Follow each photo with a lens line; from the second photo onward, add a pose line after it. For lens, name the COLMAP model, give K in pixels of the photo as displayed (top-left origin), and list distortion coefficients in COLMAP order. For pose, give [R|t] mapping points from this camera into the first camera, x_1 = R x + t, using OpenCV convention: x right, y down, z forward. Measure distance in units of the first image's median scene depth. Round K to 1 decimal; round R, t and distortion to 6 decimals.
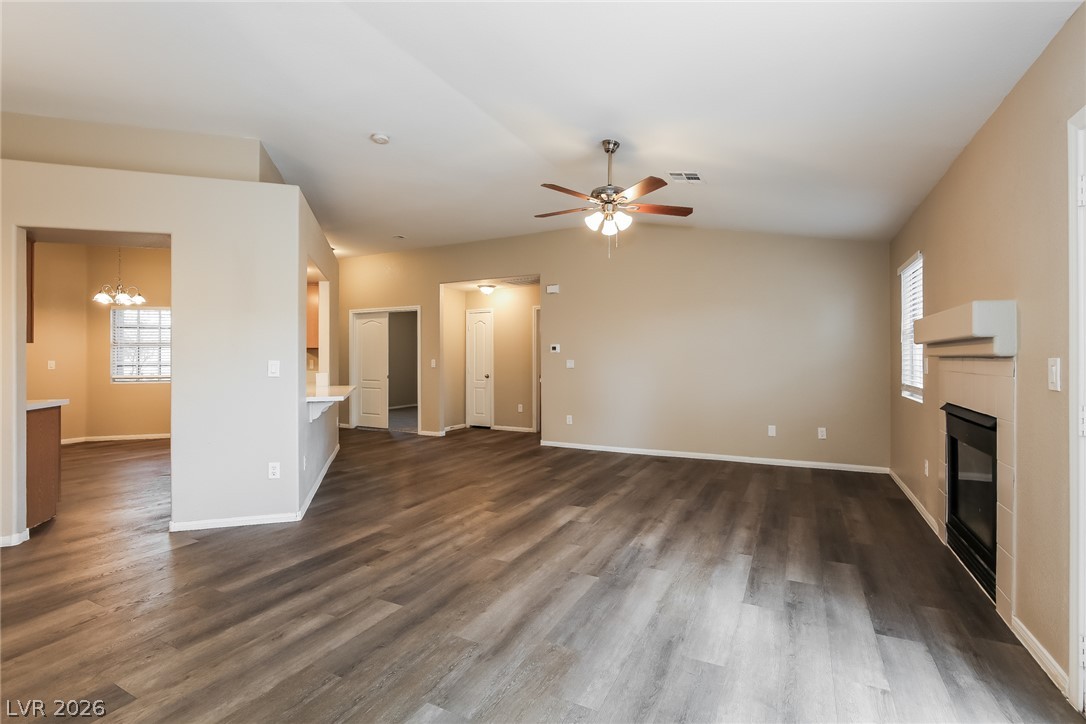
lens RADIAL K [[491.2, 0, 548.7], [0, 491.2, 361.9], [0, 0, 1]] dist [-0.000852, 0.000490]
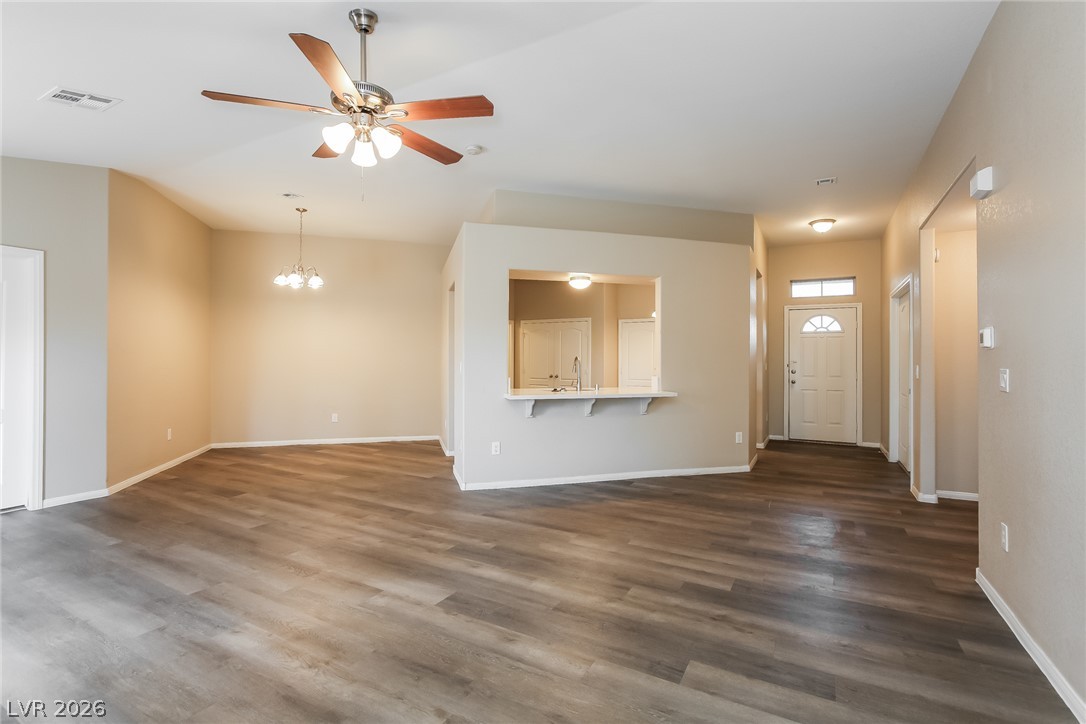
lens RADIAL K [[496.5, 0, 552.4], [0, 496.5, 362.5], [0, 0, 1]] dist [-0.003182, 0.001113]
pose [[-0.037418, 0.001669, -0.999298, 0.777546], [-0.010232, 0.999946, 0.002053, -0.009738], [0.999247, 0.010301, -0.037399, 1.315985]]
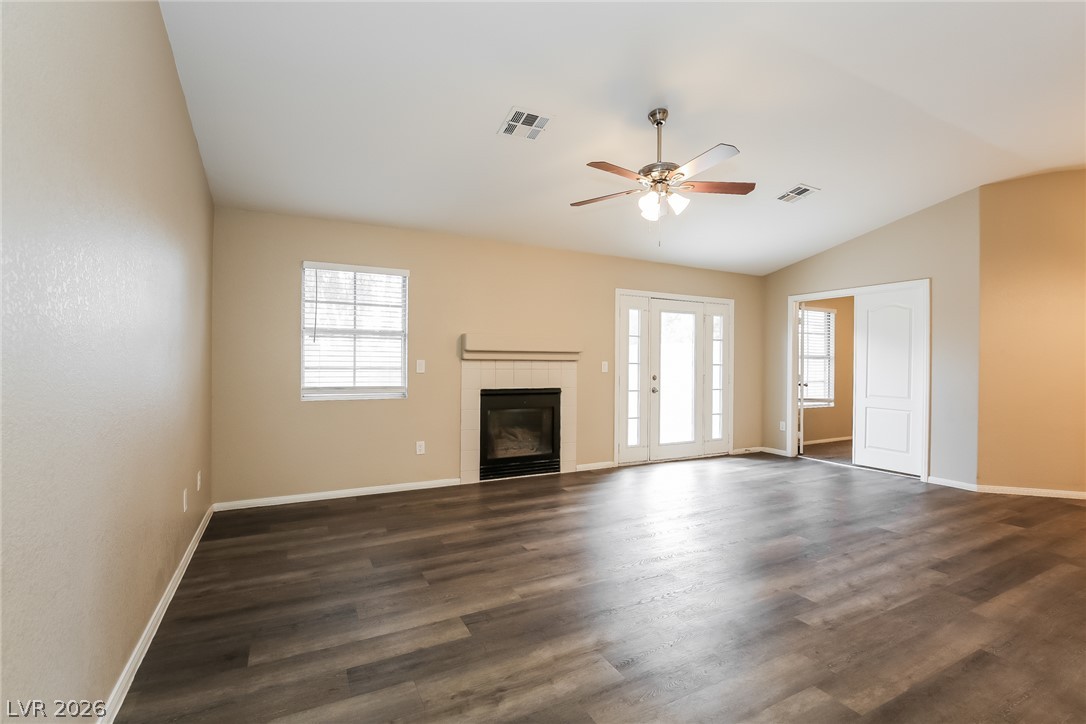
lens RADIAL K [[491.2, 0, 548.7], [0, 491.2, 361.9], [0, 0, 1]] dist [-0.000852, 0.000490]
pose [[-0.811314, -0.007162, 0.584567, -0.240616], [-0.004714, 0.999973, 0.005708, -0.013071], [-0.584592, 0.001875, -0.811325, 1.902236]]
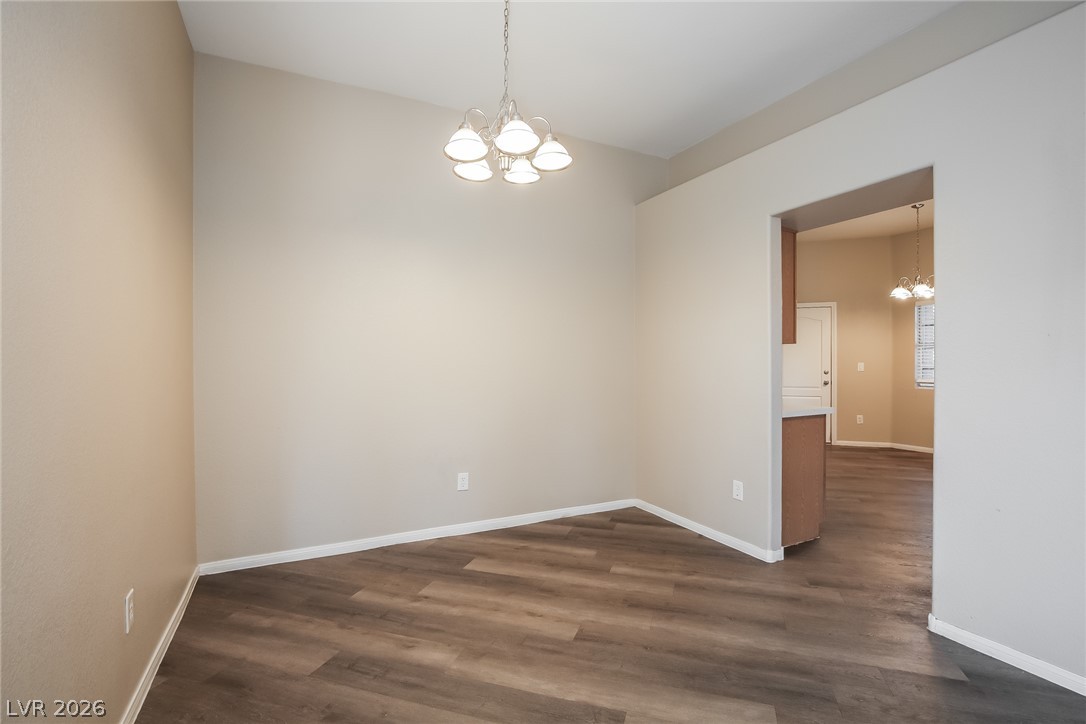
lens RADIAL K [[496.5, 0, 552.4], [0, 496.5, 362.5], [0, 0, 1]] dist [-0.003182, 0.001113]
pose [[0.163152, 0.002670, -0.986597, -0.209638], [-0.005336, 0.999984, 0.001824, -0.002529], [0.986587, 0.004967, 0.163163, 0.399733]]
